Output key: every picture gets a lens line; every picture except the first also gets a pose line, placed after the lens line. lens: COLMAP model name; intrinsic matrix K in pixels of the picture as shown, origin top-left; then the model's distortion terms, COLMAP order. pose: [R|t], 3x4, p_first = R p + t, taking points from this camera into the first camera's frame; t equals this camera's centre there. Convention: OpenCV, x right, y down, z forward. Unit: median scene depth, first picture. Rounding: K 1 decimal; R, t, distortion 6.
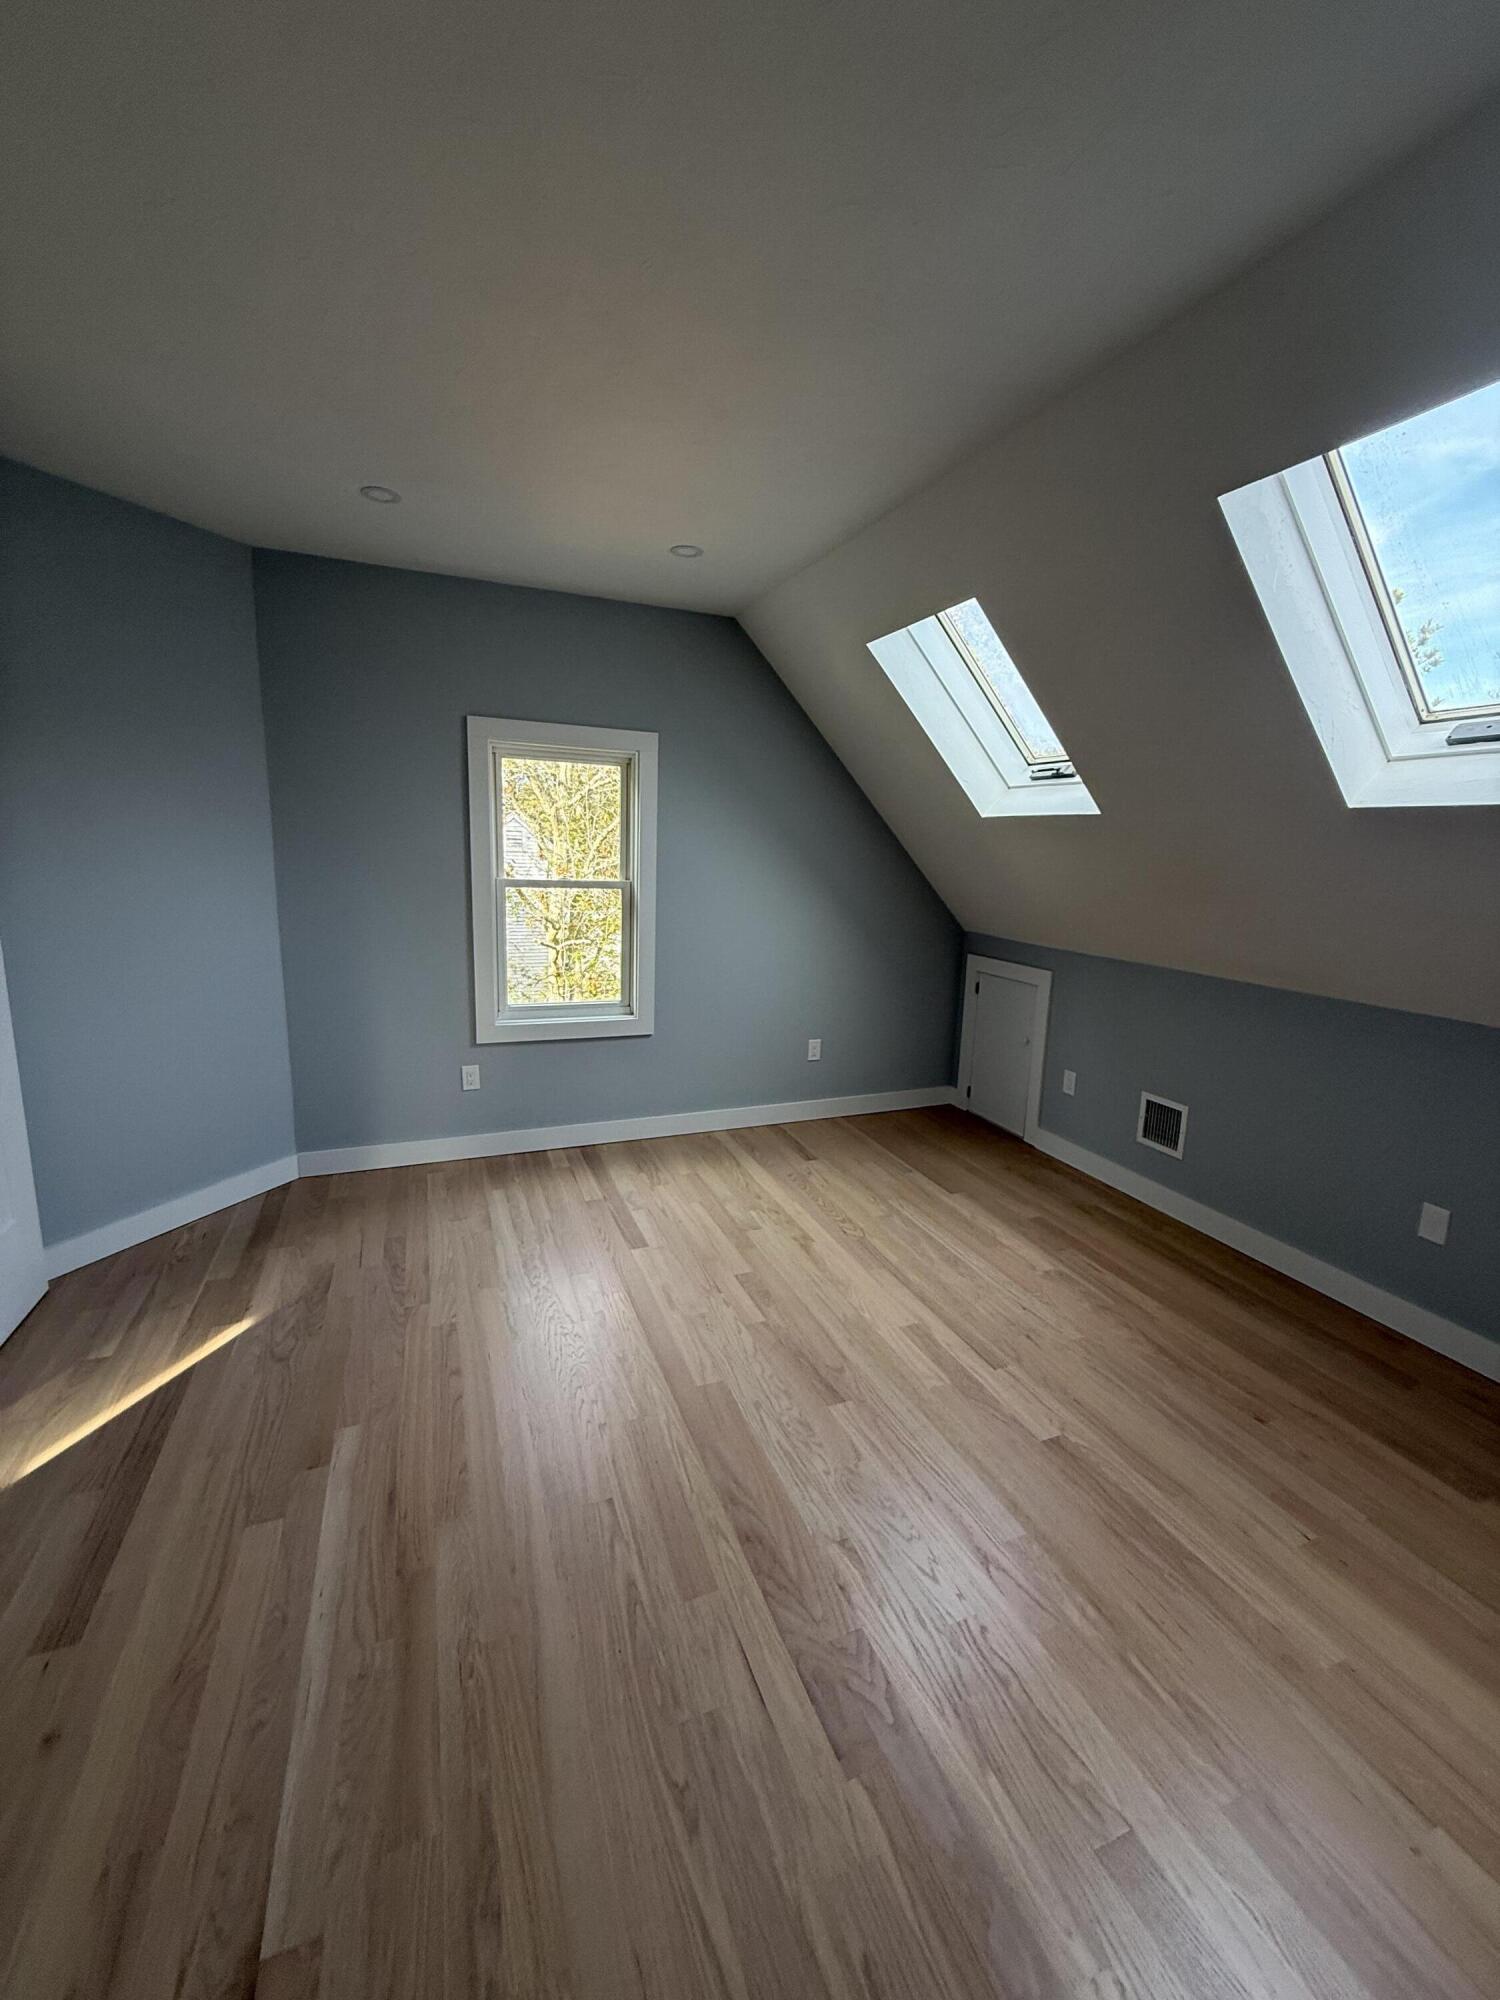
lens RADIAL K [[795.9, 0, 748.3], [0, 795.9, 998.6], [0, 0, 1]] dist [-0.000357, -0.000018]
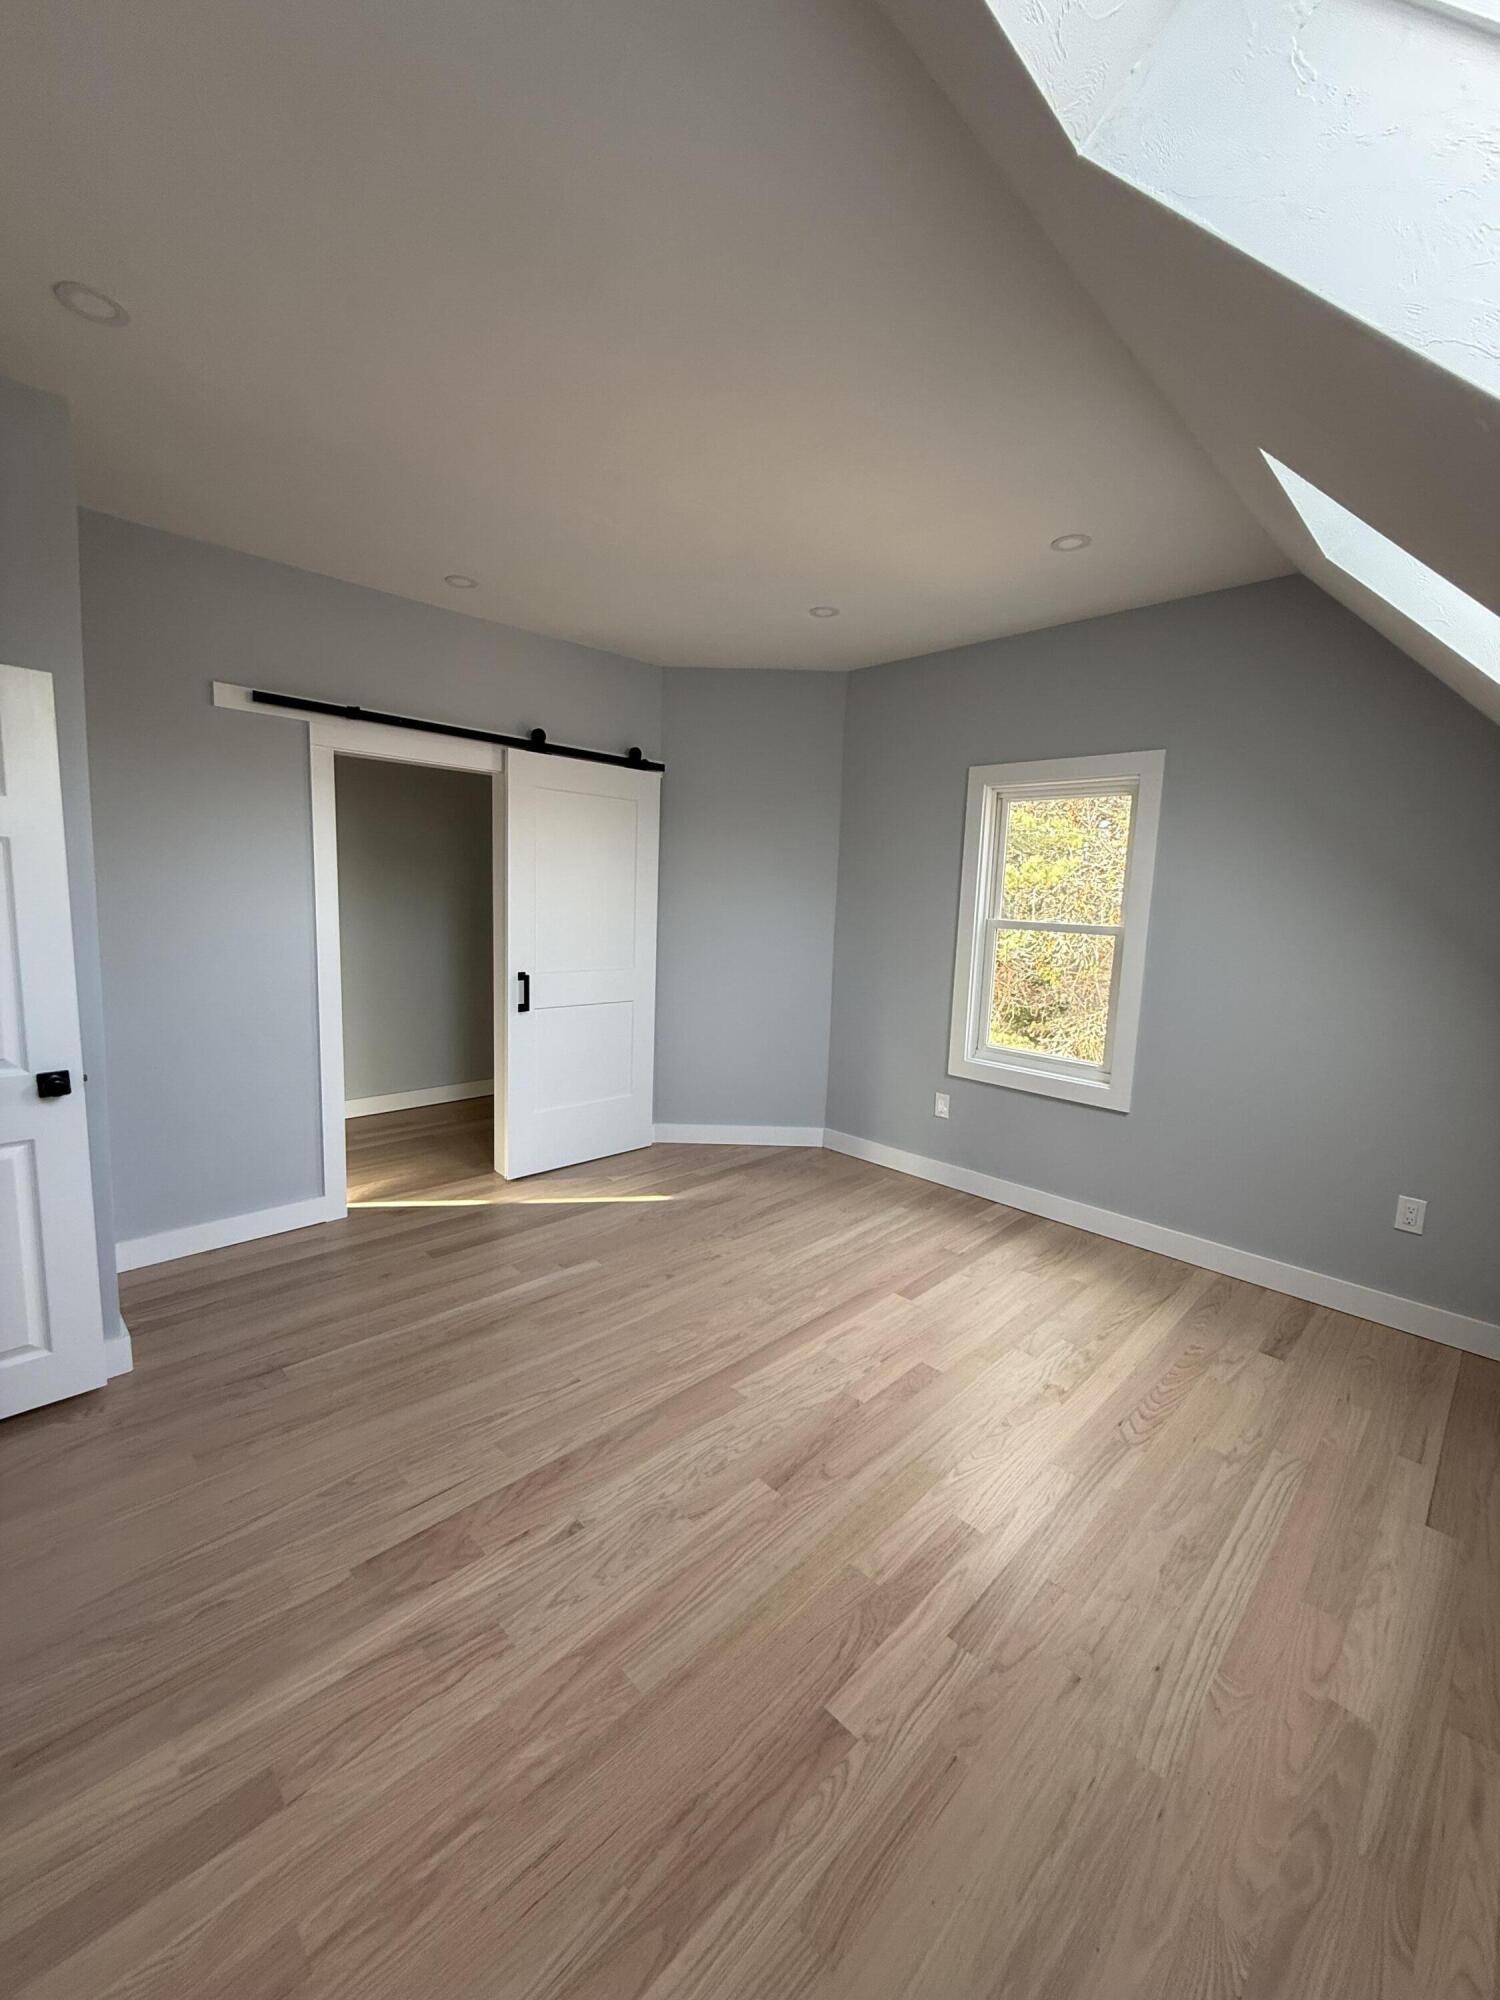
lens RADIAL K [[795.9, 0, 748.3], [0, 795.9, 998.6], [0, 0, 1]] dist [-0.000357, -0.000018]
pose [[0.385819, 0.101444, -0.916980, 0.578923], [-0.192799, 0.980856, 0.027390, -0.021980], [0.902204, 0.166225, 0.397991, 0.373420]]
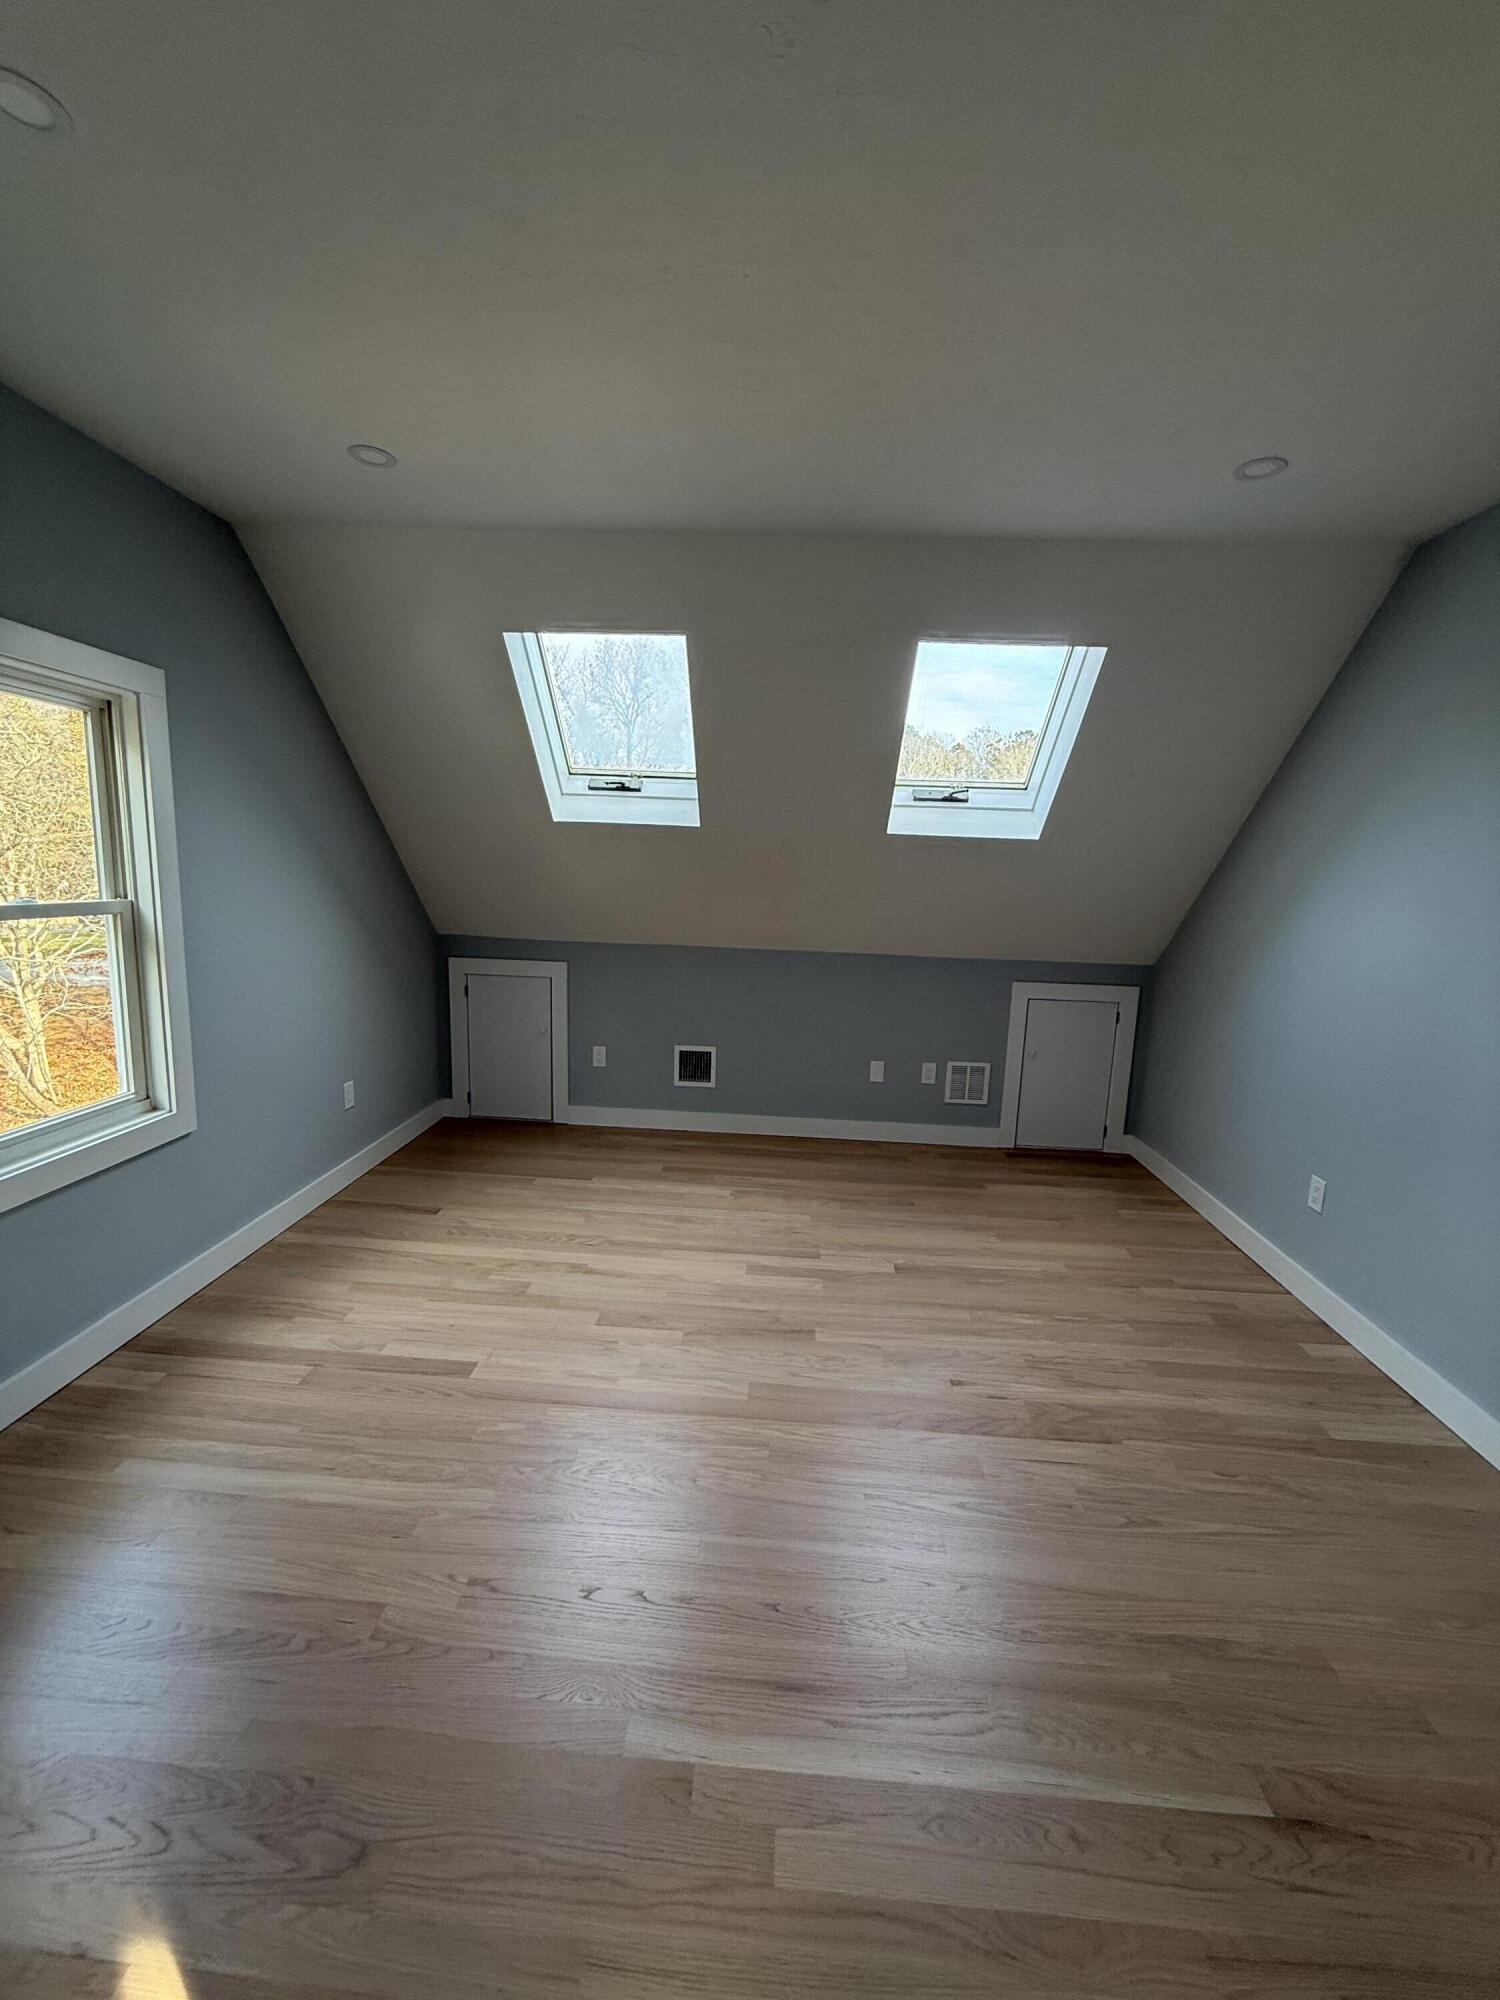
lens RADIAL K [[795.9, 0, 748.3], [0, 795.9, 998.6], [0, 0, 1]] dist [-0.000357, -0.000018]
pose [[0.430314, -0.161814, 0.888058, -0.607083], [0.149096, 0.983030, 0.106873, -0.079292], [-0.890281, 0.086417, 0.447137, 0.356840]]
